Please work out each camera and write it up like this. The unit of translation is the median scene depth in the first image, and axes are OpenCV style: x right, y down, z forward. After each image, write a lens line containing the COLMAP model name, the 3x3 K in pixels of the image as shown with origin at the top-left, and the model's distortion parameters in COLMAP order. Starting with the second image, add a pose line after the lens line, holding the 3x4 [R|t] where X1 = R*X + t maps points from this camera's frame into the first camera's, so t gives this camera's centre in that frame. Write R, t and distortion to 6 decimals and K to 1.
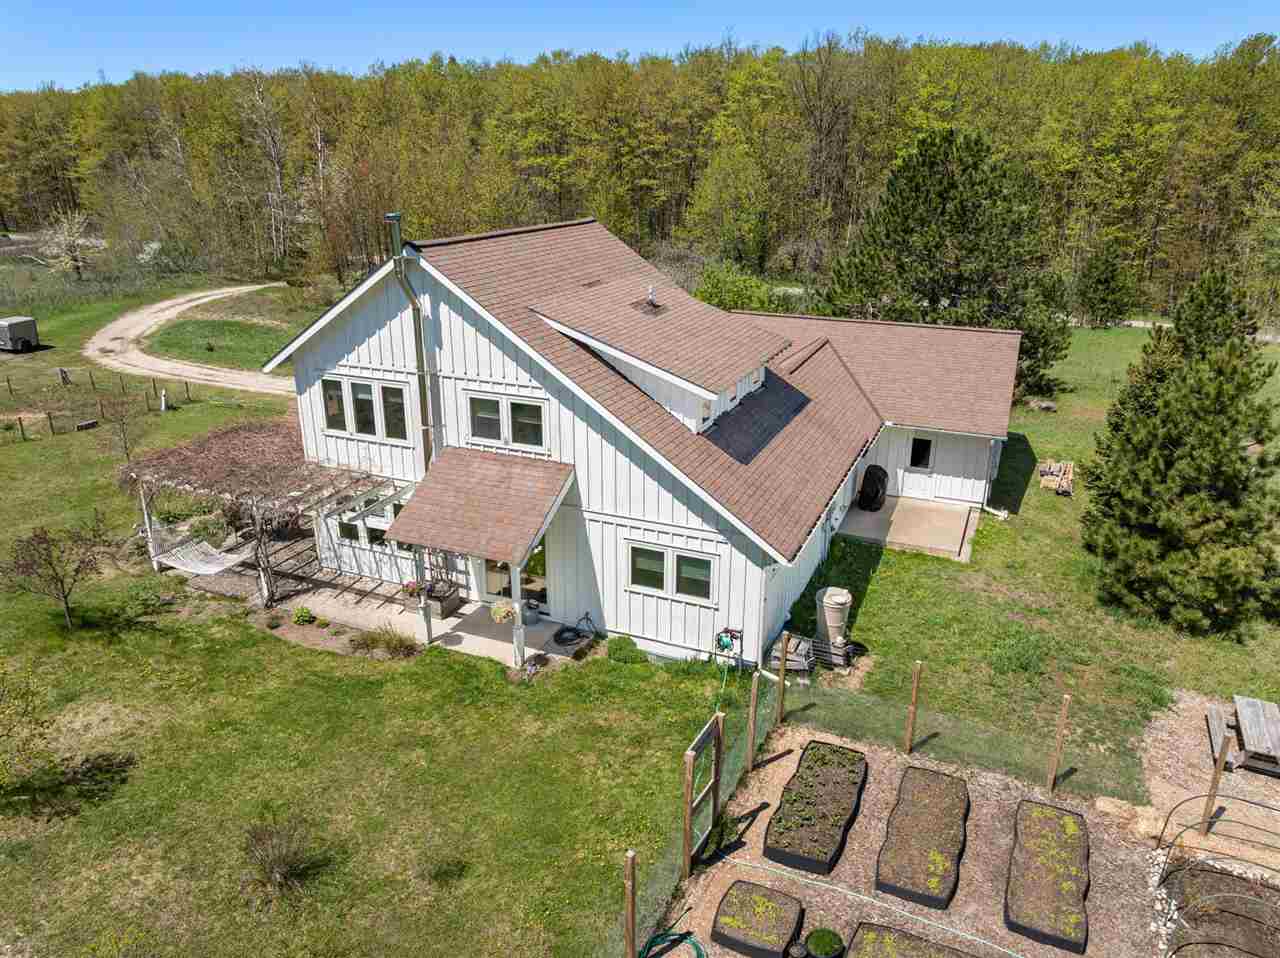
lens RADIAL K [[904.5, 0, 640.0], [0, 904.5, 479.0], [0, 0, 1]] dist [-0.043130, 0.002959]
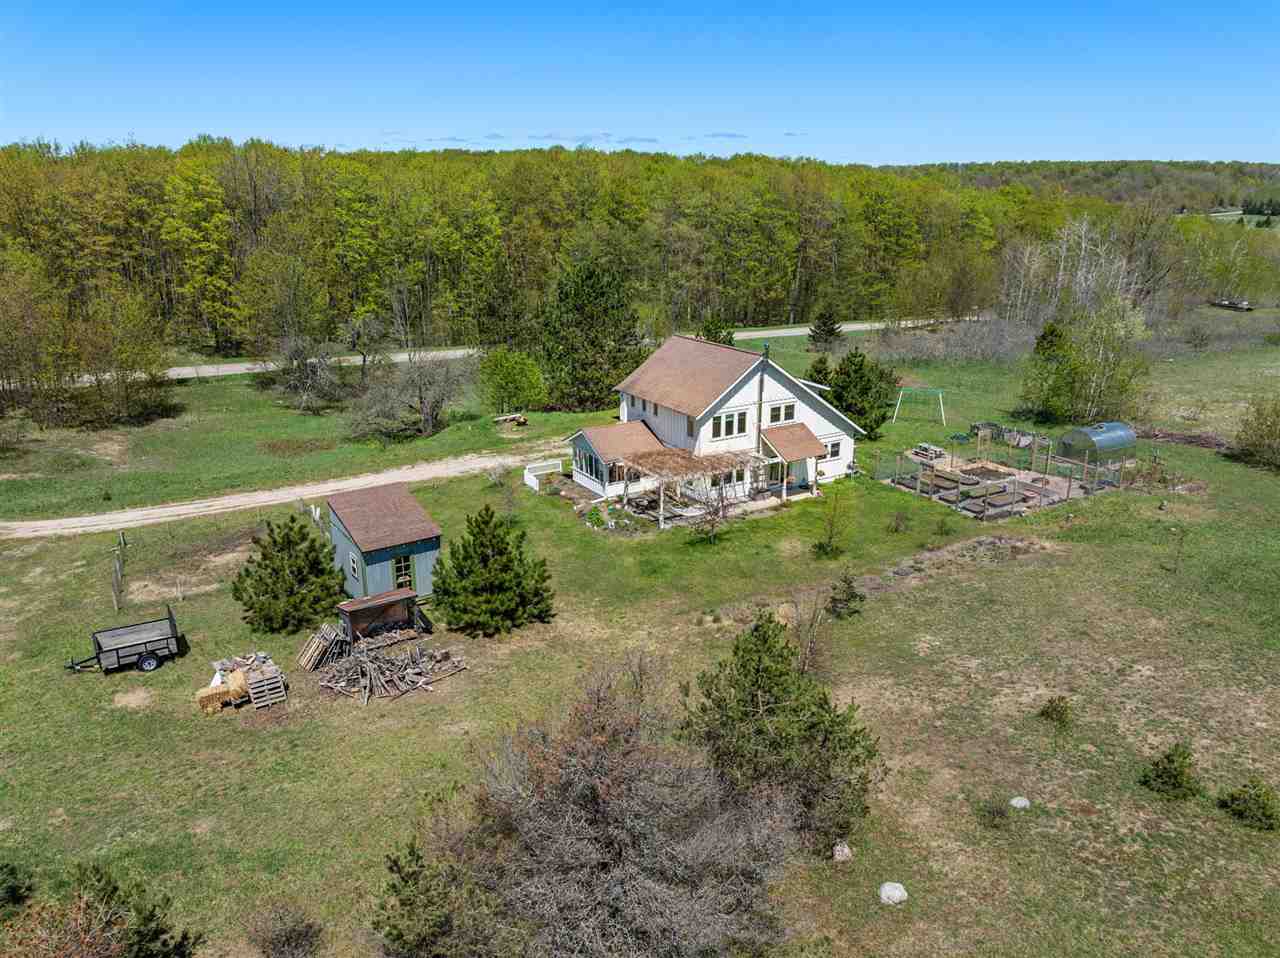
lens RADIAL K [[904.5, 0, 640.0], [0, 904.5, 479.0], [0, 0, 1]] dist [-0.043130, 0.002959]
pose [[0.580479, -0.257146, 0.772606, -2.436435], [0.281312, 0.953736, 0.106074, -0.273210], [-0.764138, 0.155769, 0.625962, -0.312216]]
